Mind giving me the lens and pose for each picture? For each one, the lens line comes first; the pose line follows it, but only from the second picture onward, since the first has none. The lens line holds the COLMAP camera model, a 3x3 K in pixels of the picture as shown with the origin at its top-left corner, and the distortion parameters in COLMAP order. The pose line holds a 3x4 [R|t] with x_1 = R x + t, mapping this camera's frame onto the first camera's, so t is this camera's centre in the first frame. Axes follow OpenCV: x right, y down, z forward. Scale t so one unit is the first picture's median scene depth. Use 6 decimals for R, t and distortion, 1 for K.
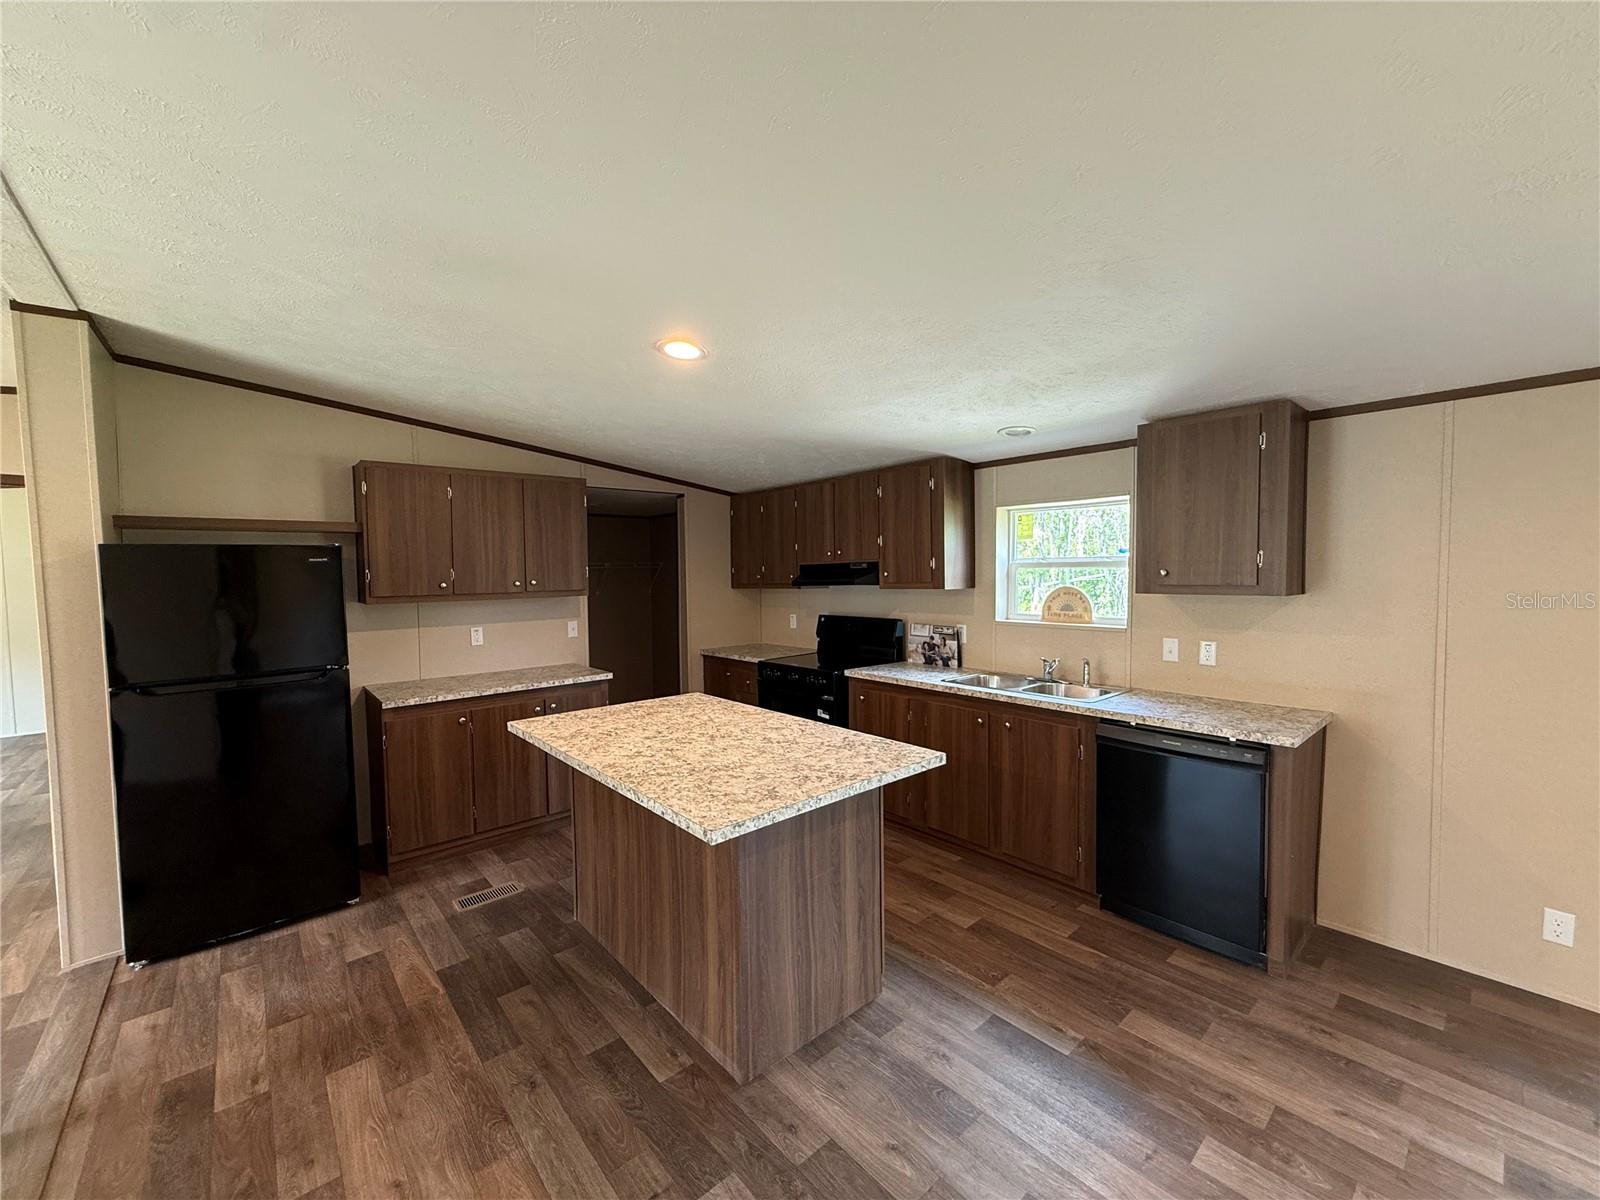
lens RADIAL K [[644.3, 0, 800.0], [0, 644.3, 600.0], [0, 0, 1]] dist [0.000563, 0.000607]
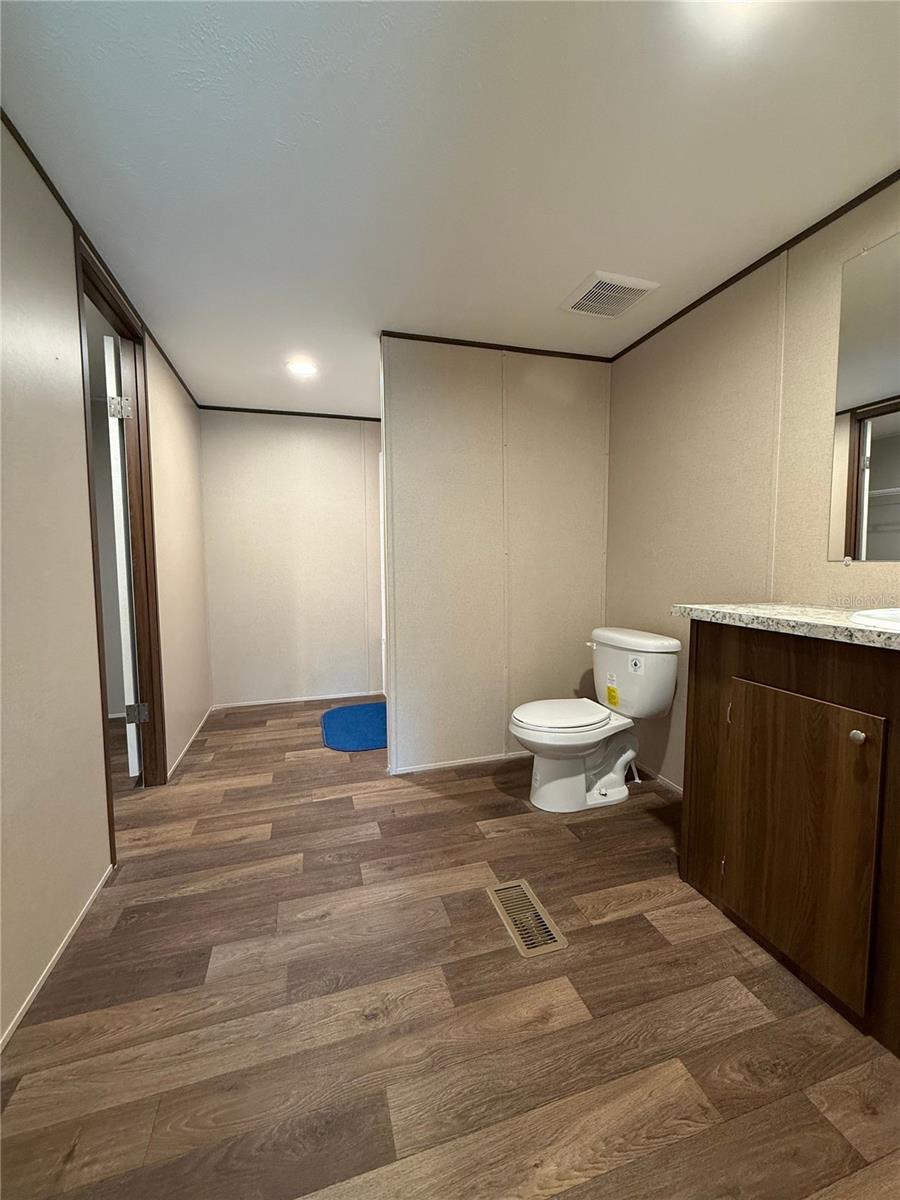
lens RADIAL K [[483.2, 0, 450.0], [0, 483.2, 600.0], [0, 0, 1]] dist [0.000563, 0.000607]
pose [[-0.417314, 0.091393, -0.904155, 0.950913], [-0.028740, 0.993105, 0.113649, 0.112530], [0.908308, 0.073413, -0.411810, 0.983346]]
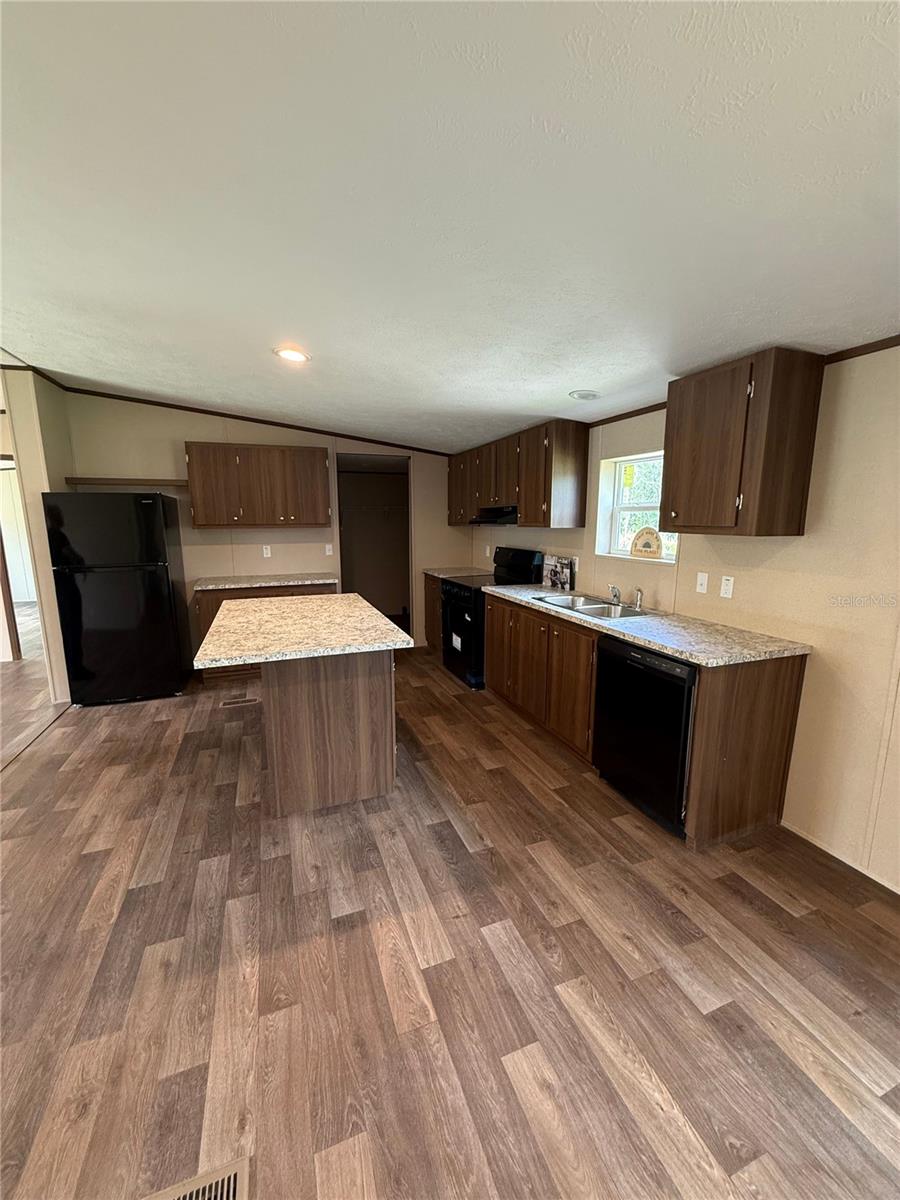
lens RADIAL K [[483.2, 0, 450.0], [0, 483.2, 600.0], [0, 0, 1]] dist [0.000563, 0.000607]
pose [[0.937462, 0.071478, -0.340670, 0.521224], [-0.027803, 0.990939, 0.131406, 0.007157], [0.346976, -0.113716, 0.930955, 0.036139]]
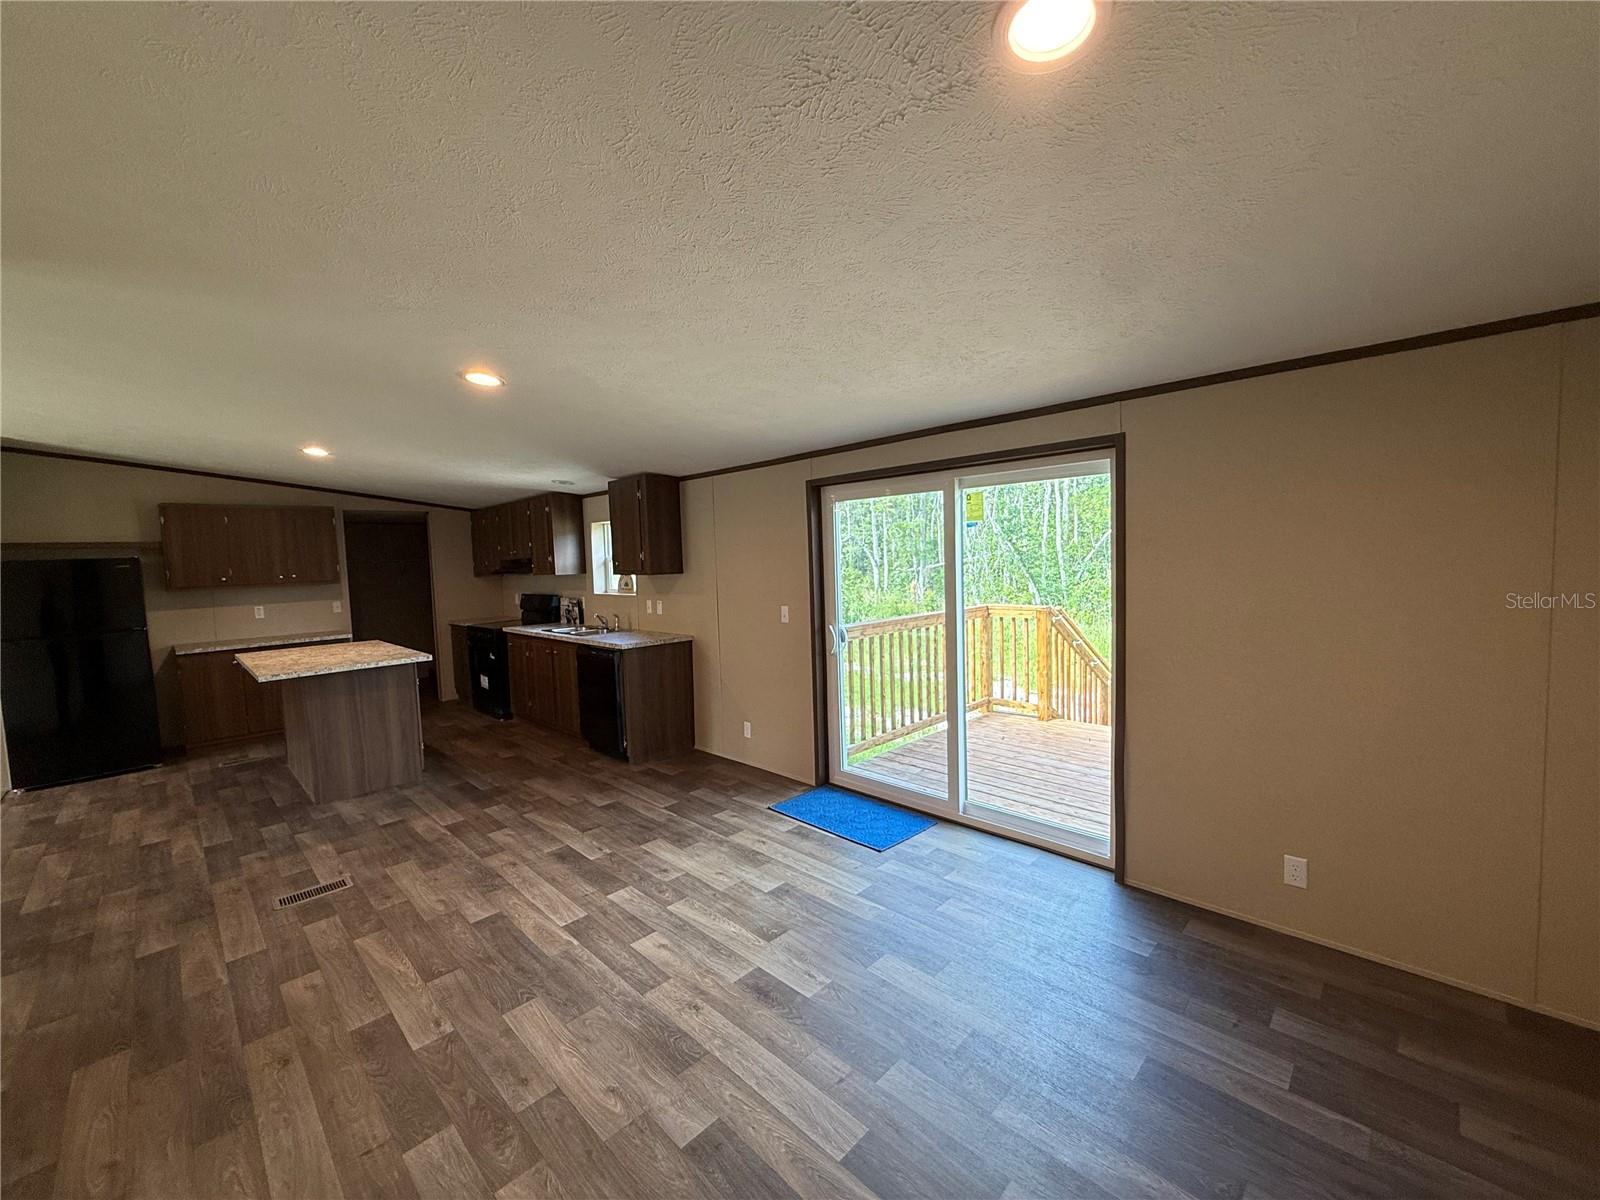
lens RADIAL K [[644.3, 0, 800.0], [0, 644.3, 600.0], [0, 0, 1]] dist [0.000563, 0.000607]
pose [[0.997261, -0.024782, 0.069685, 1.004491], [0.023147, 0.999440, 0.024170, 0.029897], [-0.070245, -0.022491, 0.997276, -0.912217]]
